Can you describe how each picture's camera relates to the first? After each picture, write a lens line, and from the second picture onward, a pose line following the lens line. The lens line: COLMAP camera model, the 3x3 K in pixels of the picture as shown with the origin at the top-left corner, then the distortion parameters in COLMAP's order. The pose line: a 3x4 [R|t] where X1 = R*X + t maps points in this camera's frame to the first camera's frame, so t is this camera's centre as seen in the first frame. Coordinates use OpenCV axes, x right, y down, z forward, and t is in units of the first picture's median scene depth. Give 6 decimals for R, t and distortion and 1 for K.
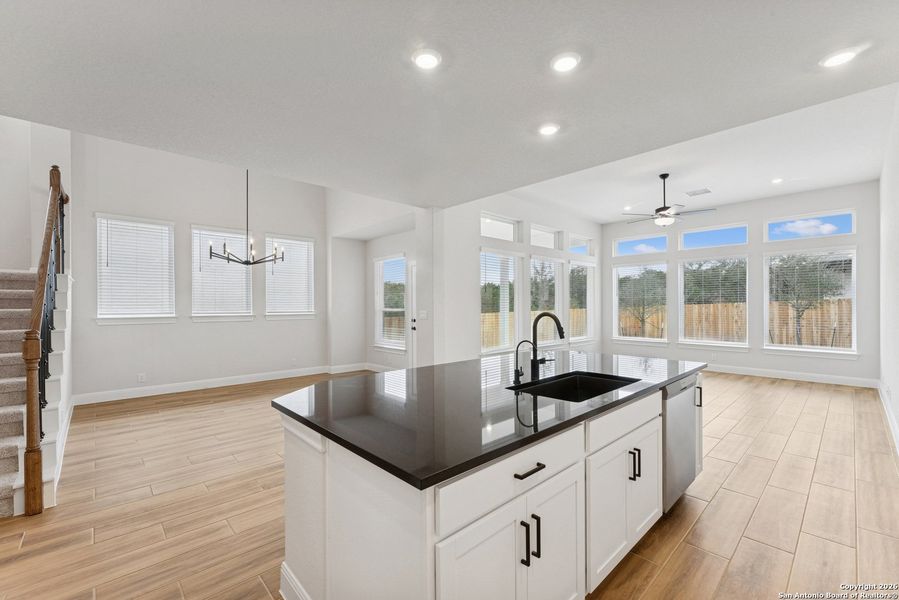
lens RADIAL K [[376.7, 0, 448.3], [0, 376.7, 307.0], [0, 0, 1]] dist [-0.007359, -0.000237]
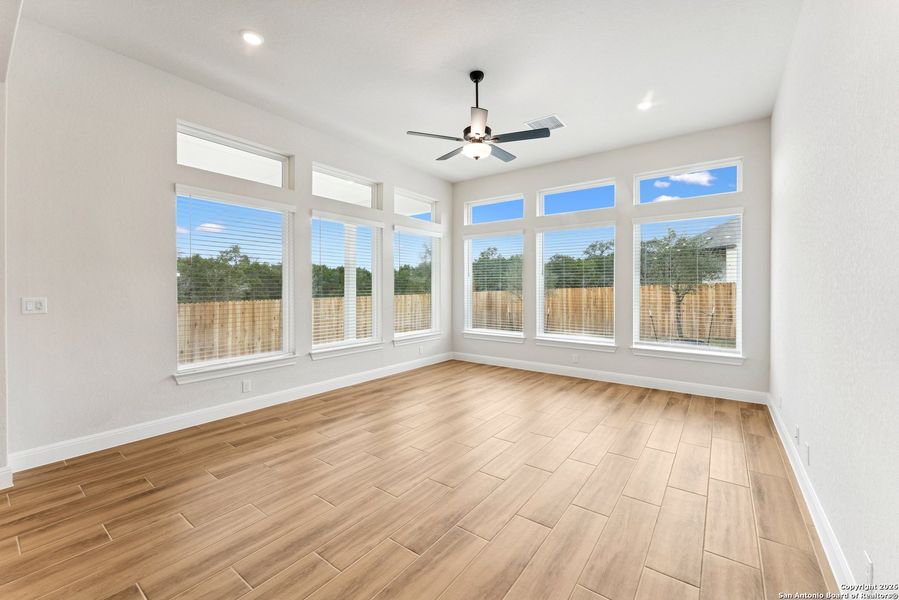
lens RADIAL K [[363.8, 0, 450.7], [0, 363.8, 289.3], [0, 0, 1]] dist [-0.000654, -0.000073]
pose [[0.983289, 0.005180, 0.181976, 0.302337], [-0.005387, 0.999985, 0.000644, -0.003542], [-0.181970, -0.001613, 0.983303, 0.302773]]
